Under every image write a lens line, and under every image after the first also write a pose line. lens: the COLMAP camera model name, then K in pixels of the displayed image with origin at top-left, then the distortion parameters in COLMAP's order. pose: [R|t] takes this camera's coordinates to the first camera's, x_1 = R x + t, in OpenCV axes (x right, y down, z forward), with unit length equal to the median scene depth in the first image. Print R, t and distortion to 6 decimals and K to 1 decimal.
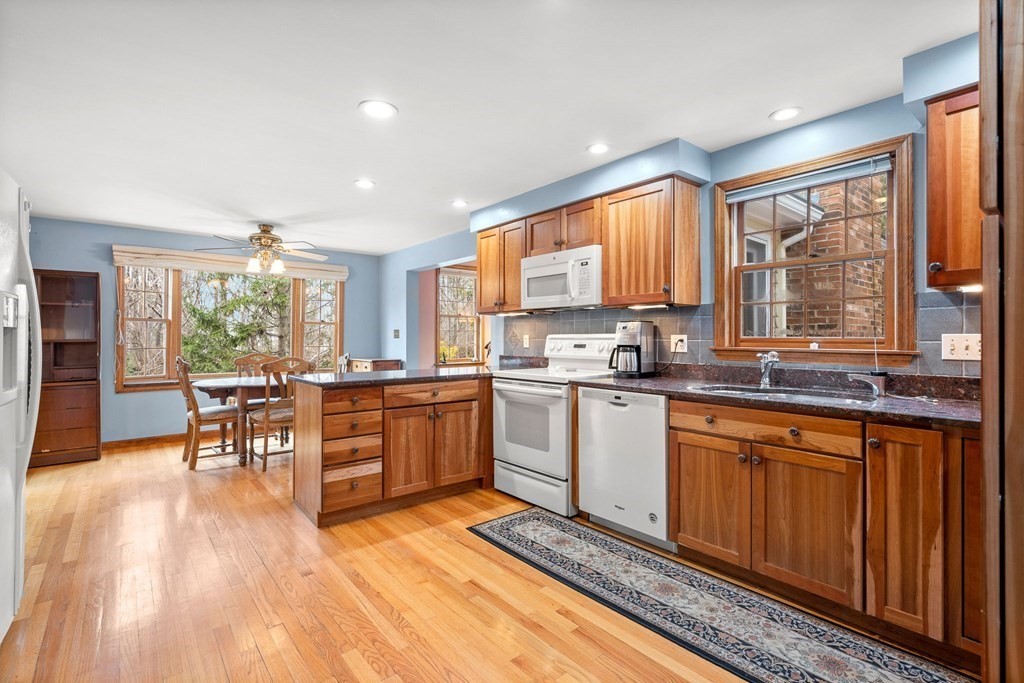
lens RADIAL K [[476.0, 0, 502.3], [0, 476.0, 336.6], [0, 0, 1]] dist [0.000754, 0.000310]
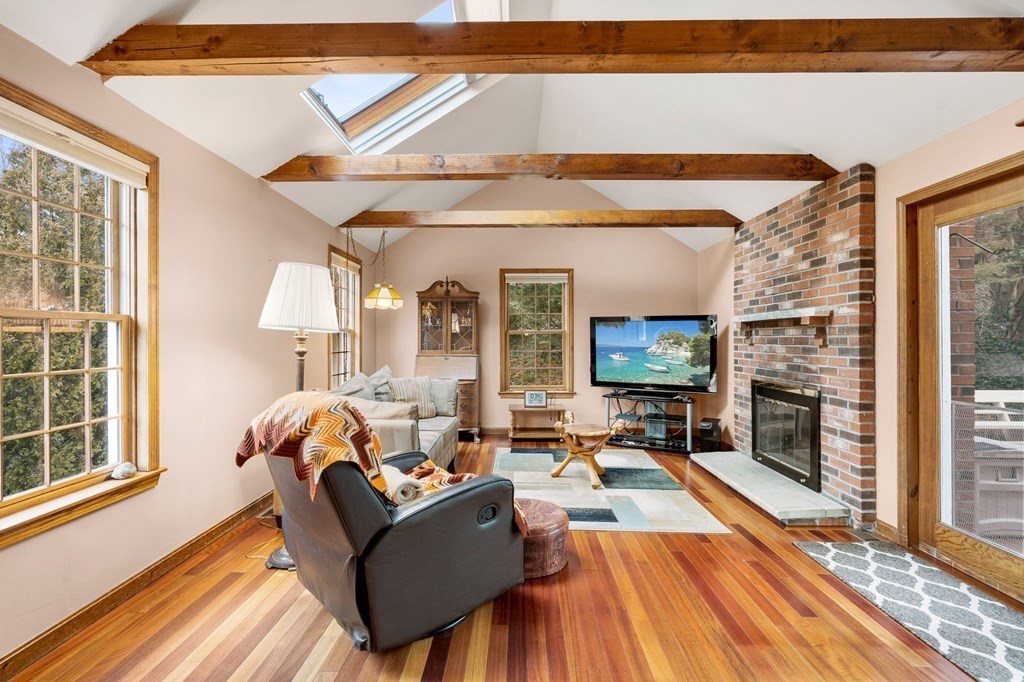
lens RADIAL K [[465.8, 0, 508.5], [0, 465.8, 337.8], [0, 0, 1]] dist [0.000490, 0.000212]
pose [[0.639842, -0.001327, 0.768506, -0.332584], [0.000920, 0.999999, 0.000961, -0.083337], [-0.768506, 0.000092, 0.639842, 1.754159]]
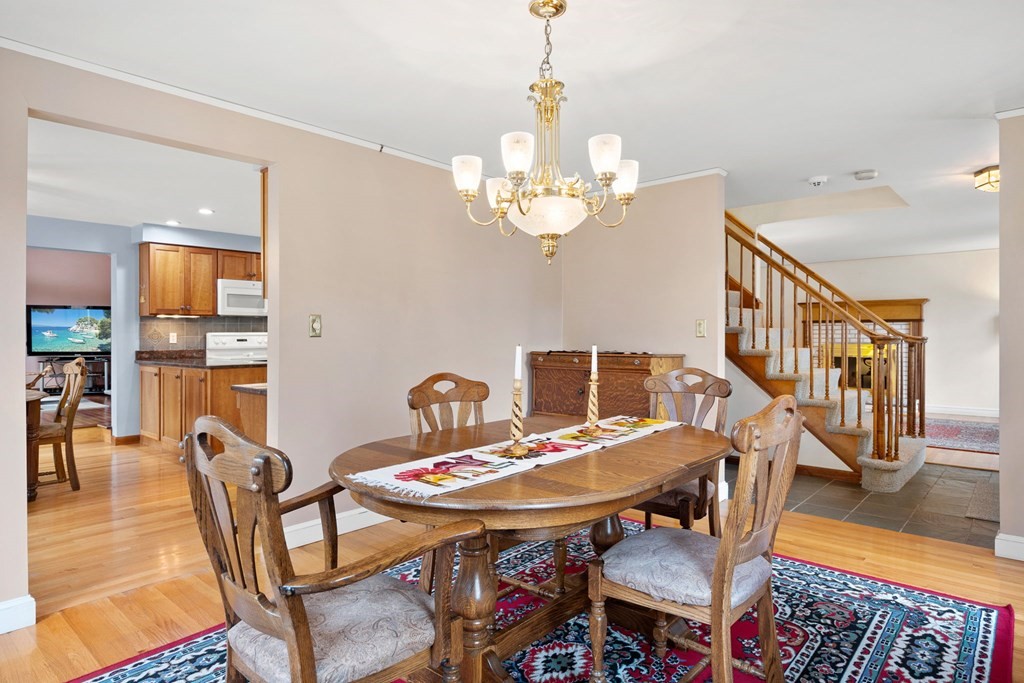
lens RADIAL K [[592.0, 0, 511.3], [0, 592.0, 337.4], [0, 0, 1]] dist [-0.003315, 0.000641]
pose [[-0.169005, -0.006342, 0.985595, -2.398336], [0.000663, 0.999978, 0.006548, -0.001638], [-0.985615, 0.001760, -0.168998, 0.585222]]
